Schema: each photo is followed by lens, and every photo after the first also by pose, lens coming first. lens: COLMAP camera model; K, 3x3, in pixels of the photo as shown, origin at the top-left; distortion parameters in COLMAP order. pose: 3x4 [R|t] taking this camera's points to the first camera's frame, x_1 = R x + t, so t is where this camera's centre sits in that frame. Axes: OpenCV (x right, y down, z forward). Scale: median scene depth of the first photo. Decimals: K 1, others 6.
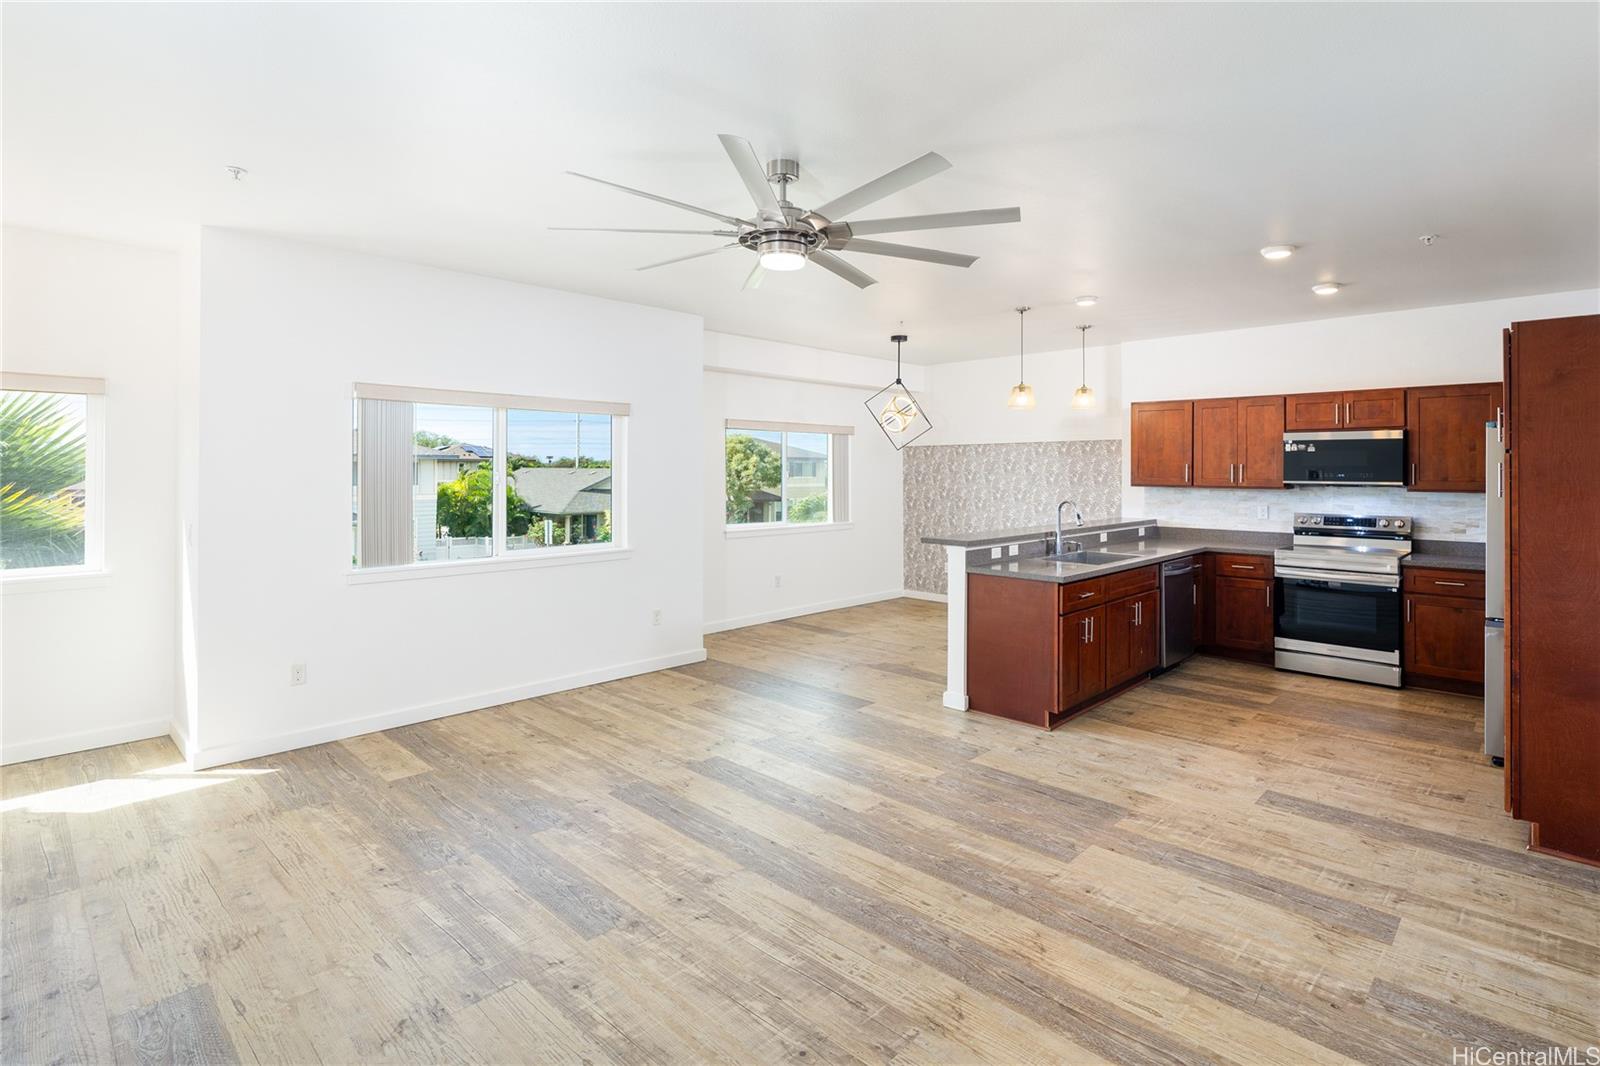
lens RADIAL K [[775.0, 0, 796.0], [0, 775.0, 484.5], [0, 0, 1]] dist [-0.000501, -0.002348]
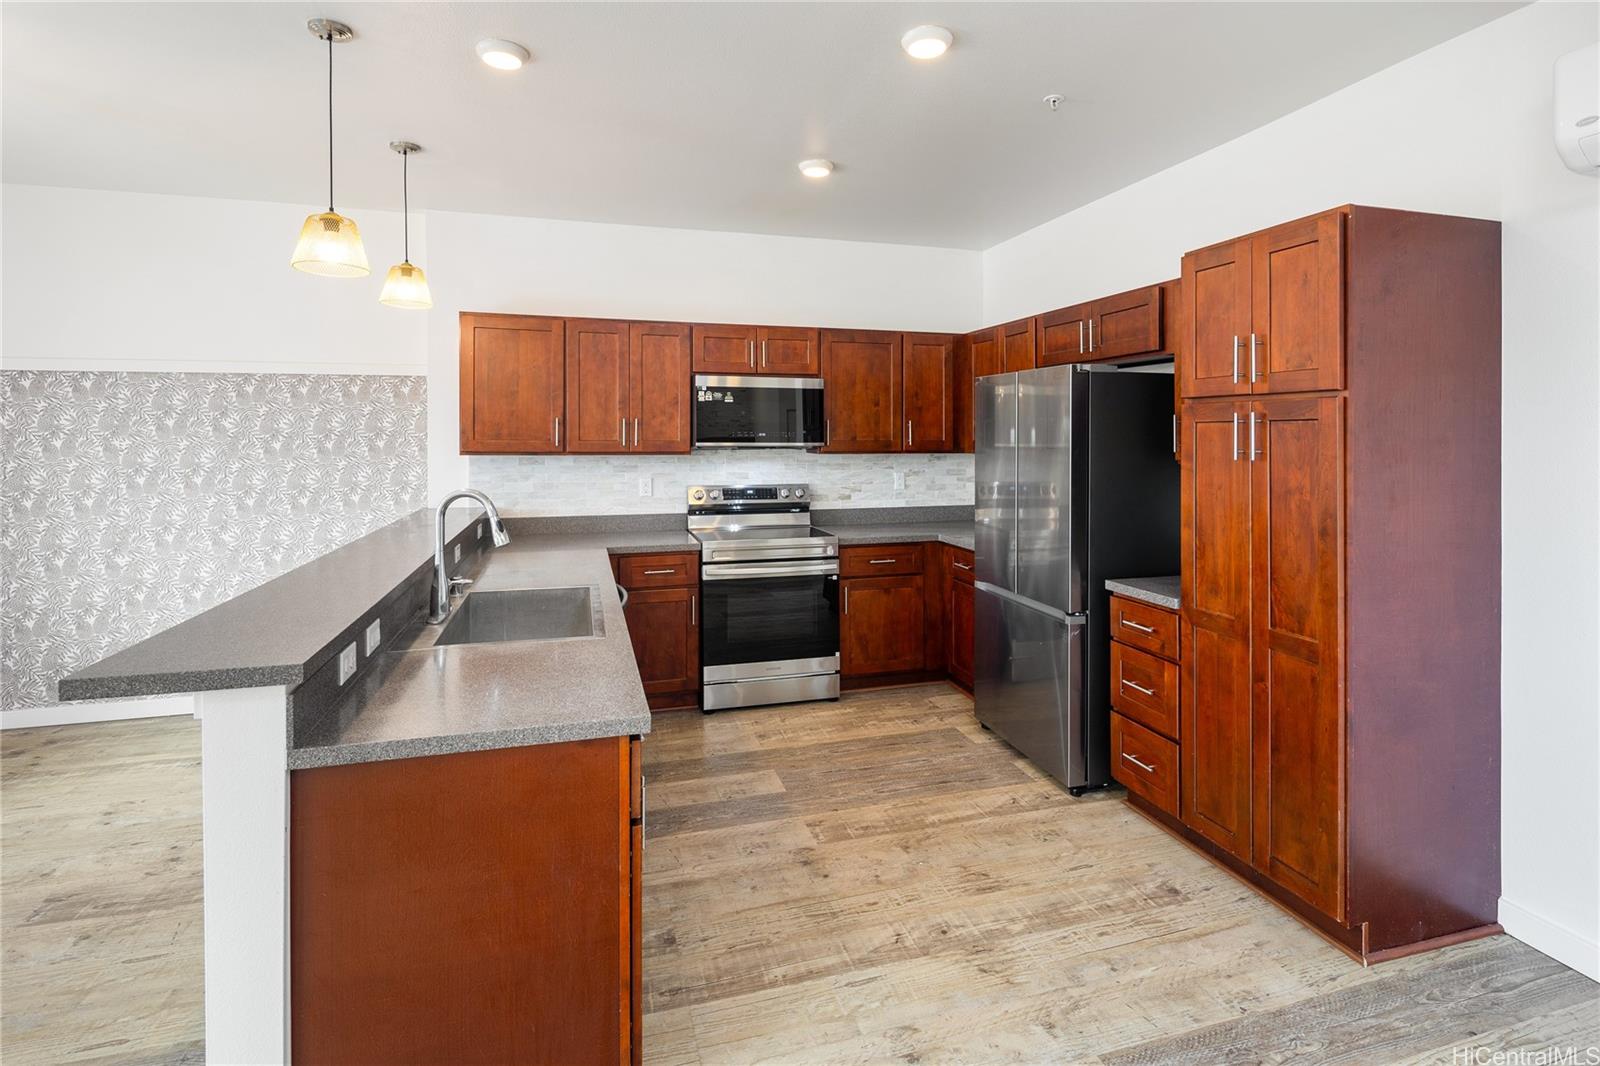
lens RADIAL K [[775.0, 0, 802.6], [0, 775.0, 437.4], [0, 0, 1]] dist [-0.000501, -0.002348]
pose [[0.476661, -0.005284, 0.879071, 0.036427], [0.016443, 0.999861, -0.002906, -0.004335], [-0.878933, 0.015840, 0.476681, 0.428043]]
